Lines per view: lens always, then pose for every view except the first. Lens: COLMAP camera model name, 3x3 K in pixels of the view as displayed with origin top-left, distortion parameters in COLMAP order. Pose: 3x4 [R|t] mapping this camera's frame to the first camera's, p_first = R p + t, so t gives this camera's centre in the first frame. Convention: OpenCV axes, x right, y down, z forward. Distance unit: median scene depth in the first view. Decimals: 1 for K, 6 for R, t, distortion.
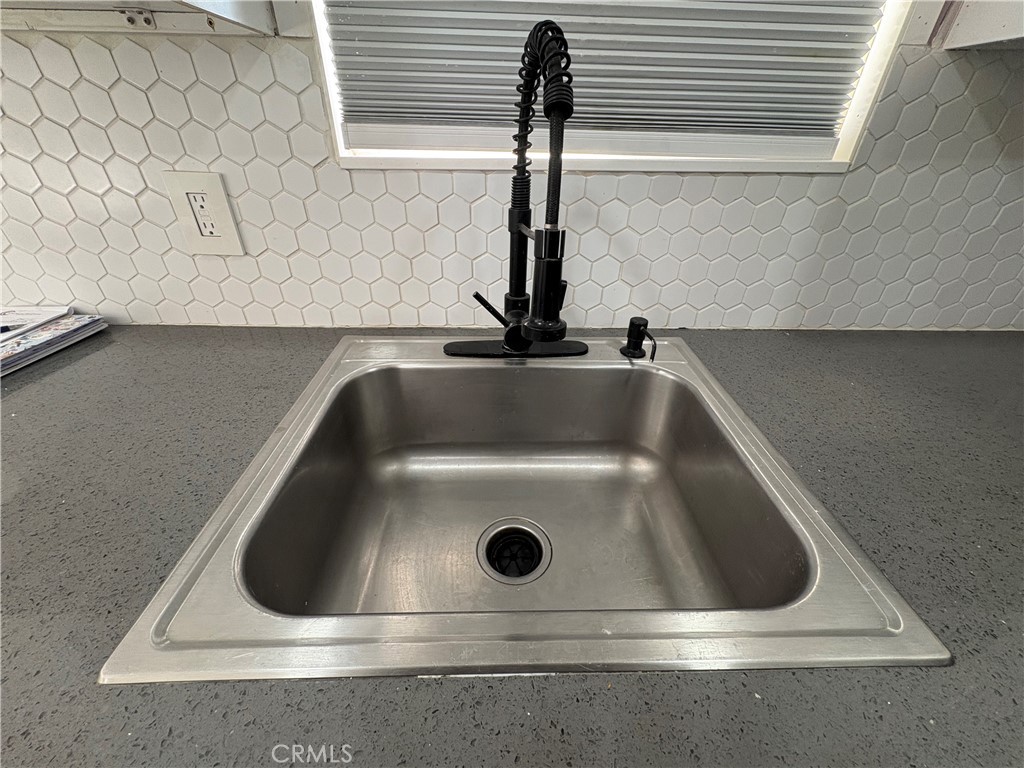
lens RADIAL K [[408.6, 0, 512.2], [0, 408.6, 384.1], [0, 0, 1]] dist [0.003032, 0.000137]
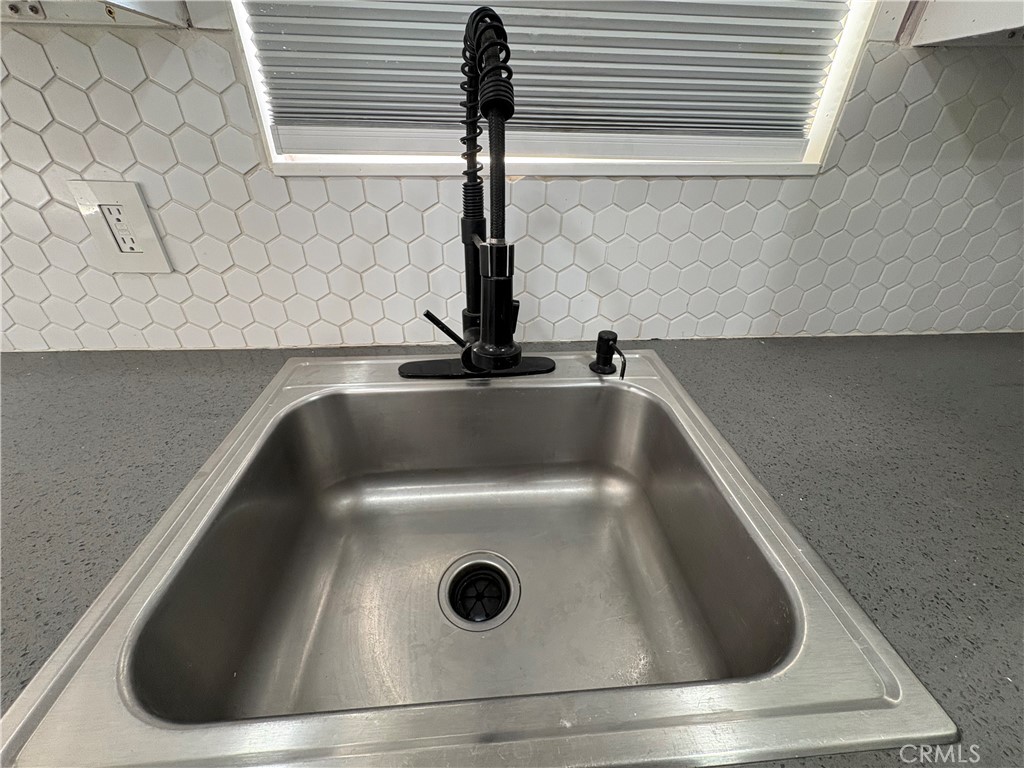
lens RADIAL K [[408.6, 0, 512.2], [0, 408.6, 383.5], [0, 0, 1]] dist [0.003032, 0.000137]
pose [[0.998783, -0.029685, 0.039381, 0.057115], [0.029903, 0.999541, -0.004946, -0.050111], [-0.039217, 0.006118, 0.999212, 0.081816]]
